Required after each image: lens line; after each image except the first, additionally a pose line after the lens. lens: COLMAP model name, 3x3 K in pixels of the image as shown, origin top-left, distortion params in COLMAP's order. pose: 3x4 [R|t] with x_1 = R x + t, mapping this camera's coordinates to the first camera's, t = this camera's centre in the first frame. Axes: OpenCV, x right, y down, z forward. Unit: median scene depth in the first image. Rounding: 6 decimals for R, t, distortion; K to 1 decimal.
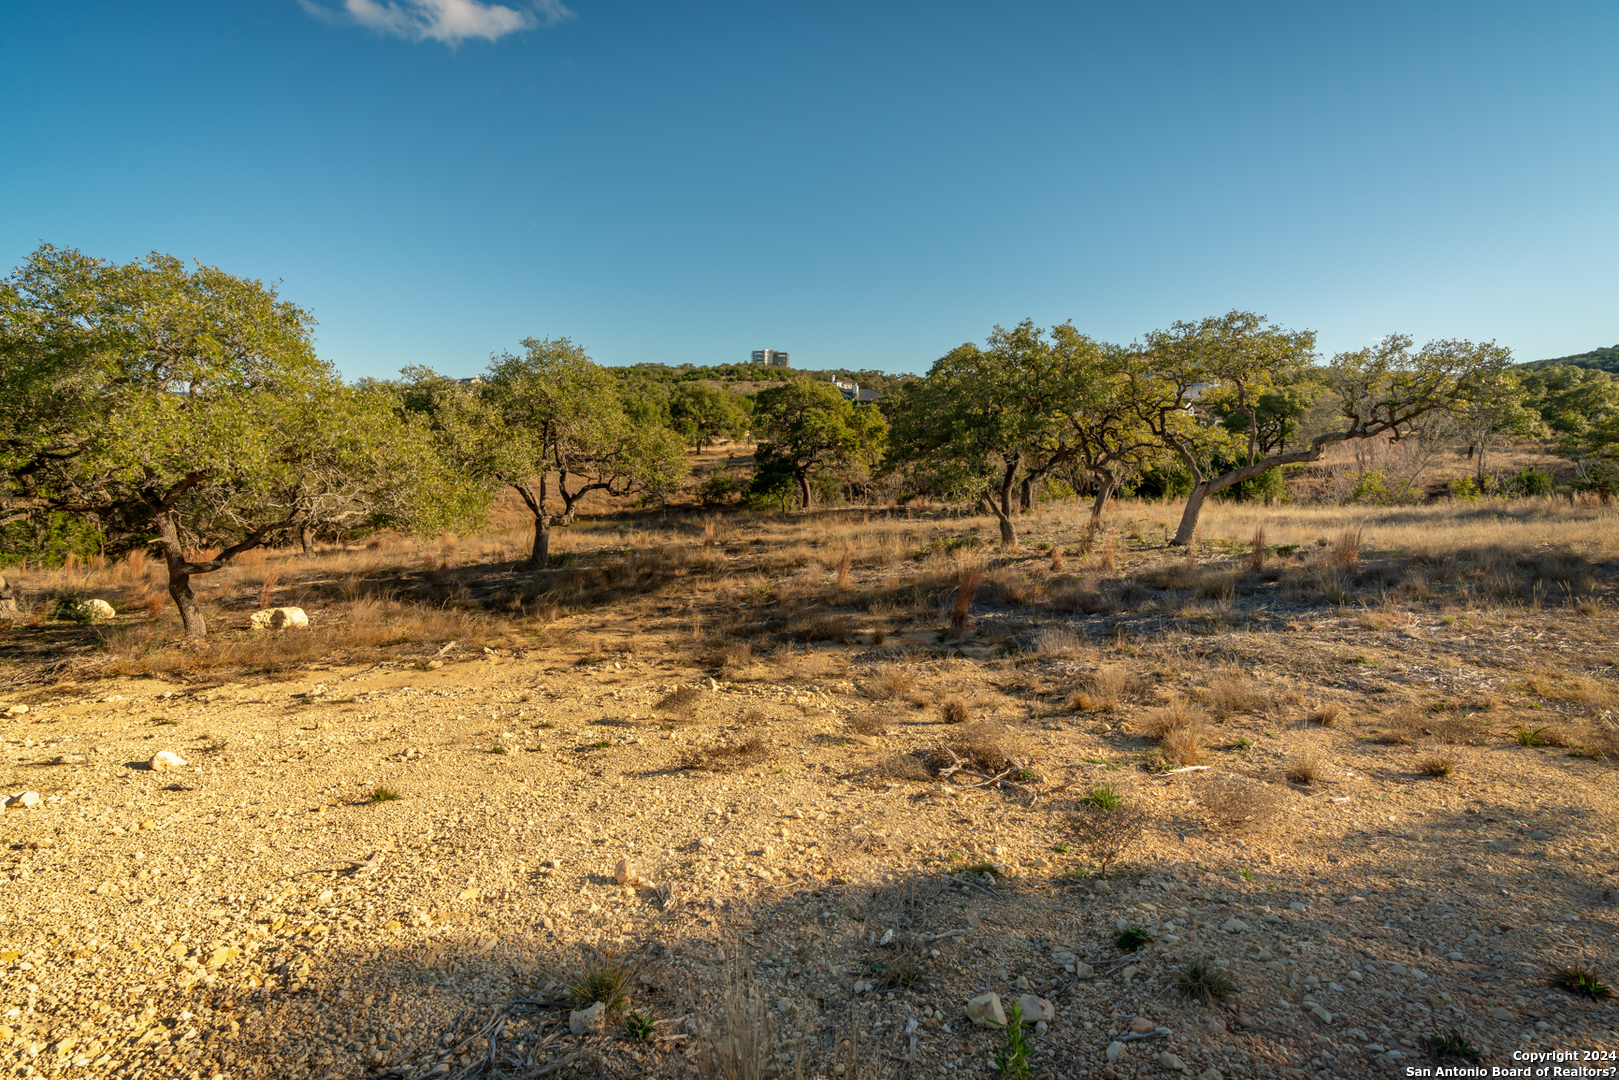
lens RADIAL K [[735.3, 0, 809.0], [0, 735.3, 544.1], [0, 0, 1]] dist [0.001560, 0.000119]
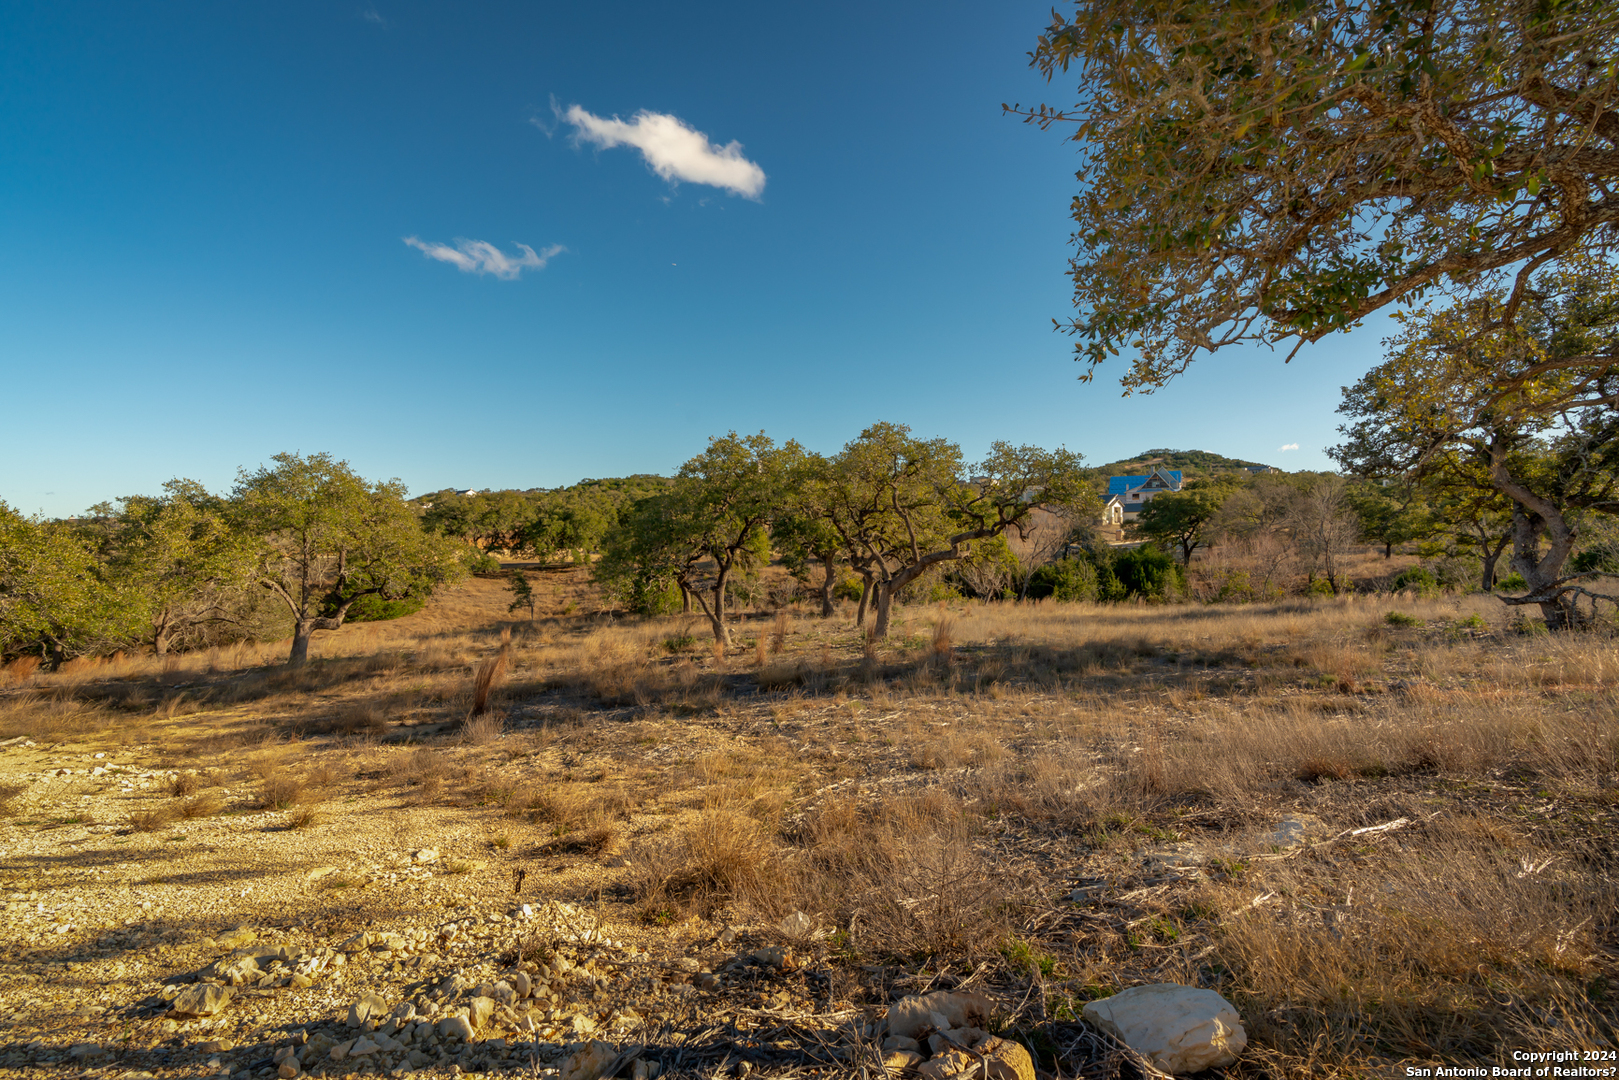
lens RADIAL K [[735.3, 0, 808.9], [0, 735.3, 531.0], [0, 0, 1]] dist [0.001560, 0.000119]
pose [[0.999894, -0.011638, 0.008708, 0.323418], [0.012891, 0.986793, -0.161475, 0.011108], [-0.006713, 0.161570, 0.986838, -0.032485]]
